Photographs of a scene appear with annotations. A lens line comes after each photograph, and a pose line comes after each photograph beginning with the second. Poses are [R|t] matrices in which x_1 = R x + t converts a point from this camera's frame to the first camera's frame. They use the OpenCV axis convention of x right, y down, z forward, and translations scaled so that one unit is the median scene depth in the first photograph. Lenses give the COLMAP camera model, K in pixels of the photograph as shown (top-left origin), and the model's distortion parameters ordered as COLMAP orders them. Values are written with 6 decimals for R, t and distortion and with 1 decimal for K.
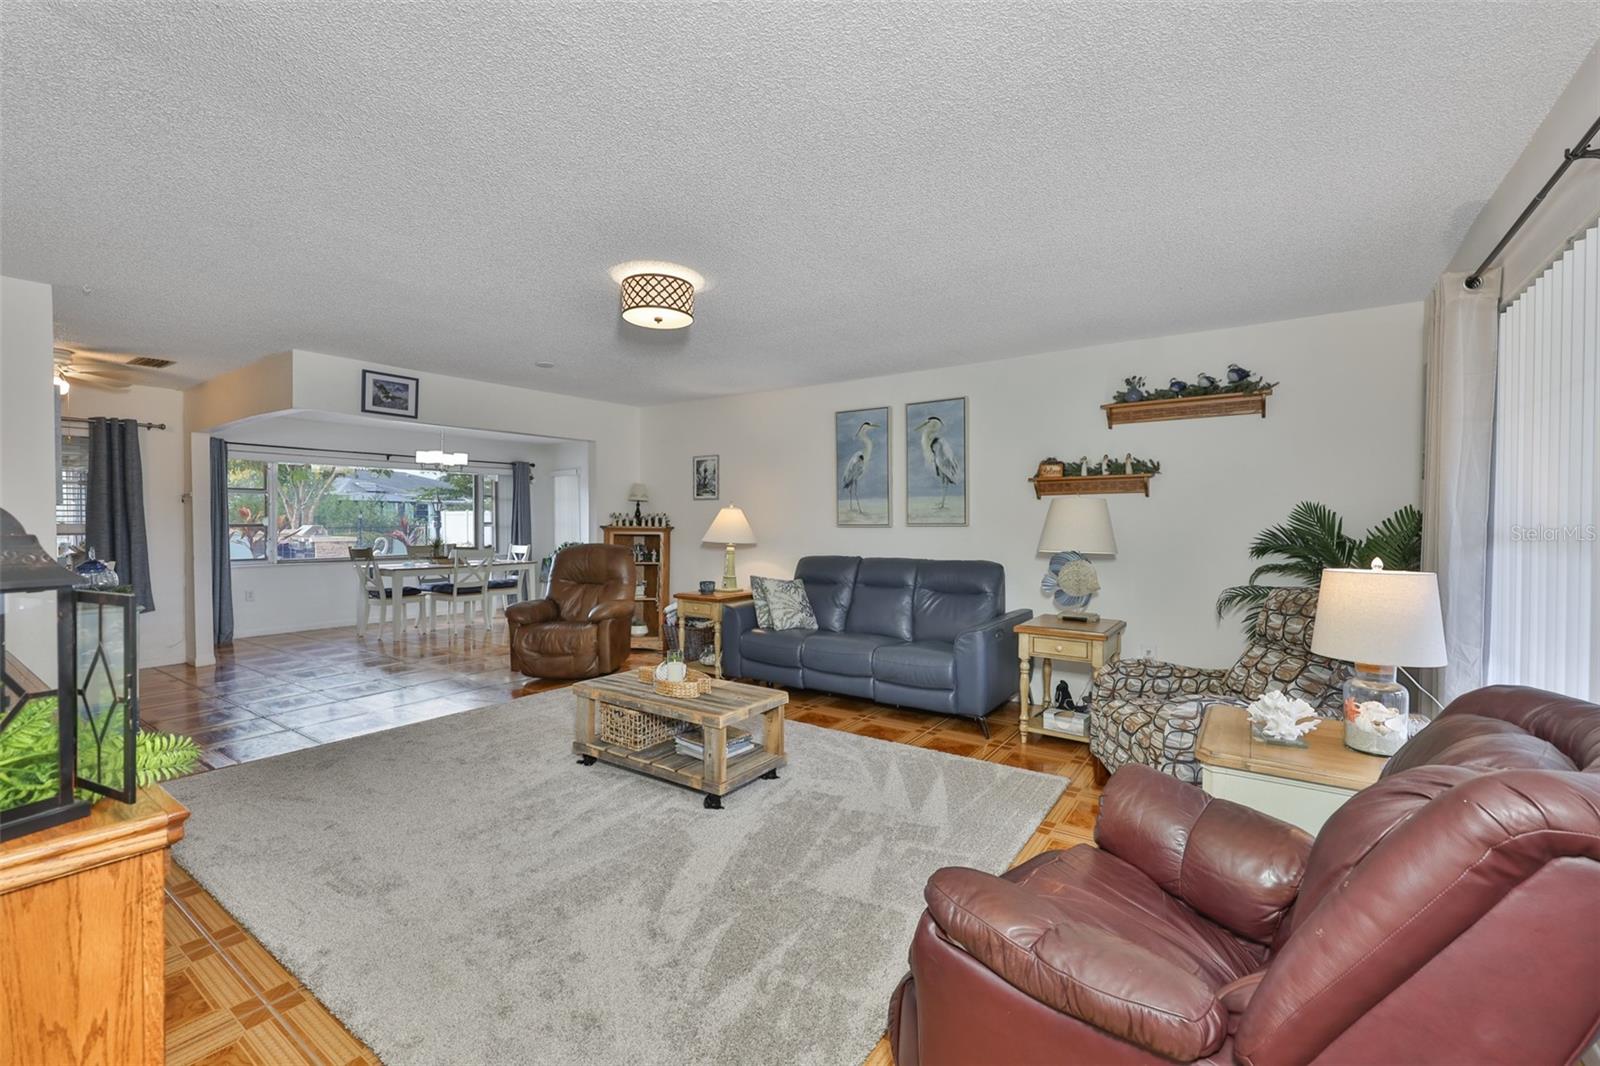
lens RADIAL K [[679.0, 0, 796.1], [0, 679.0, 523.1], [0, 0, 1]] dist [-0.001673, 0.000222]
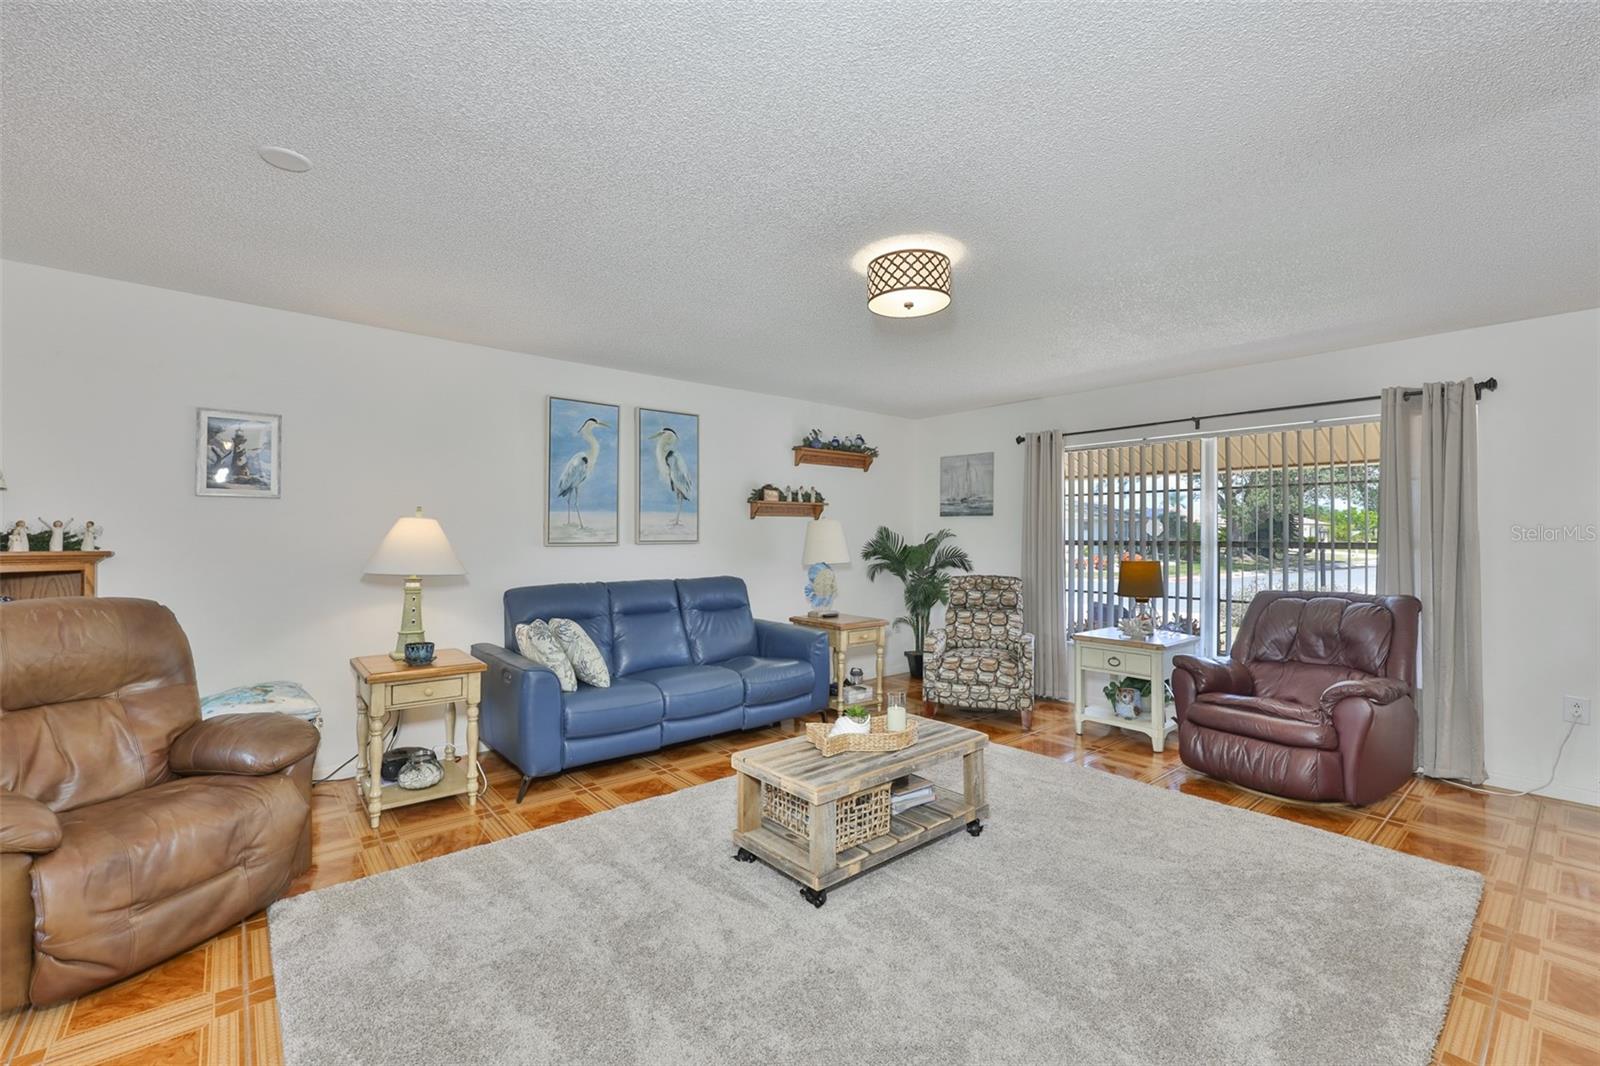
lens RADIAL K [[677.6, 0, 800.0], [0, 677.6, 533.0], [0, 0, 1]] dist [-0.003441, -0.000149]
pose [[0.260733, 0.005297, 0.965396, -0.666826], [0.002111, 0.999979, -0.006057, -0.004351], [-0.965409, 0.003618, 0.260716, 0.583661]]
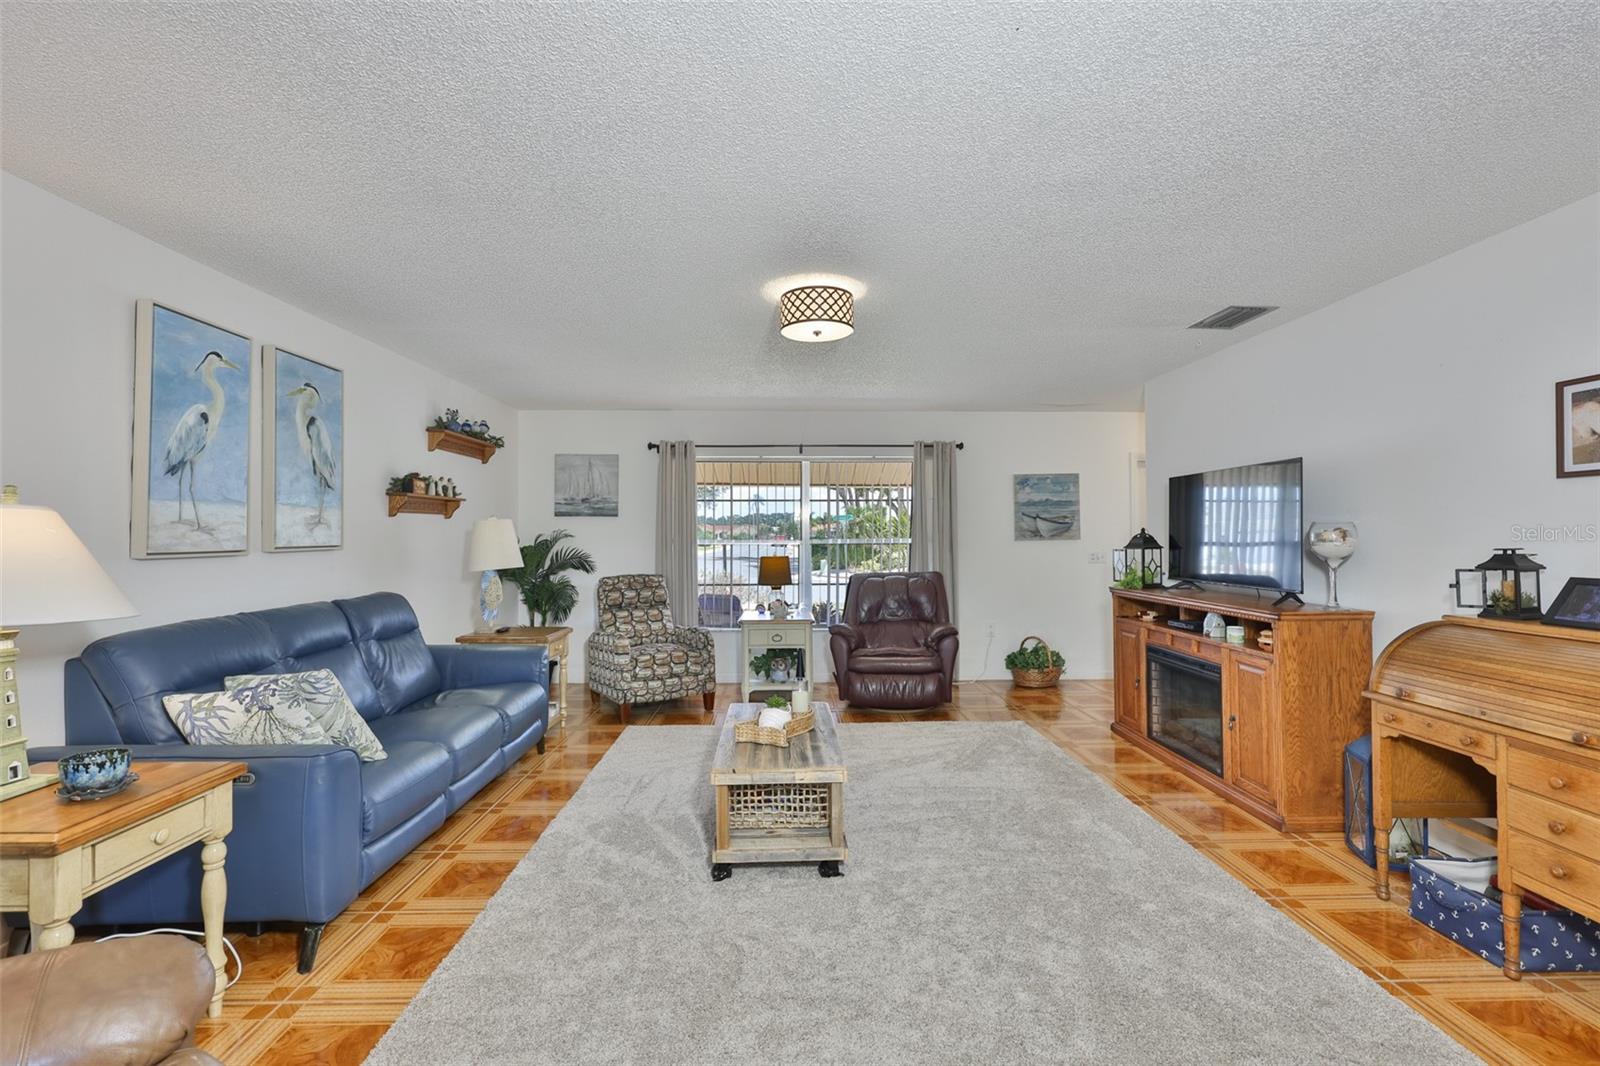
lens RADIAL K [[677.6, 0, 800.0], [0, 677.6, 533.0], [0, 0, 1]] dist [-0.003441, -0.000149]
pose [[-0.592000, 0.005256, 0.805921, -0.607744], [0.008633, 0.999963, -0.000180, -0.008576], [-0.805892, 0.006850, -0.592023, 1.016312]]
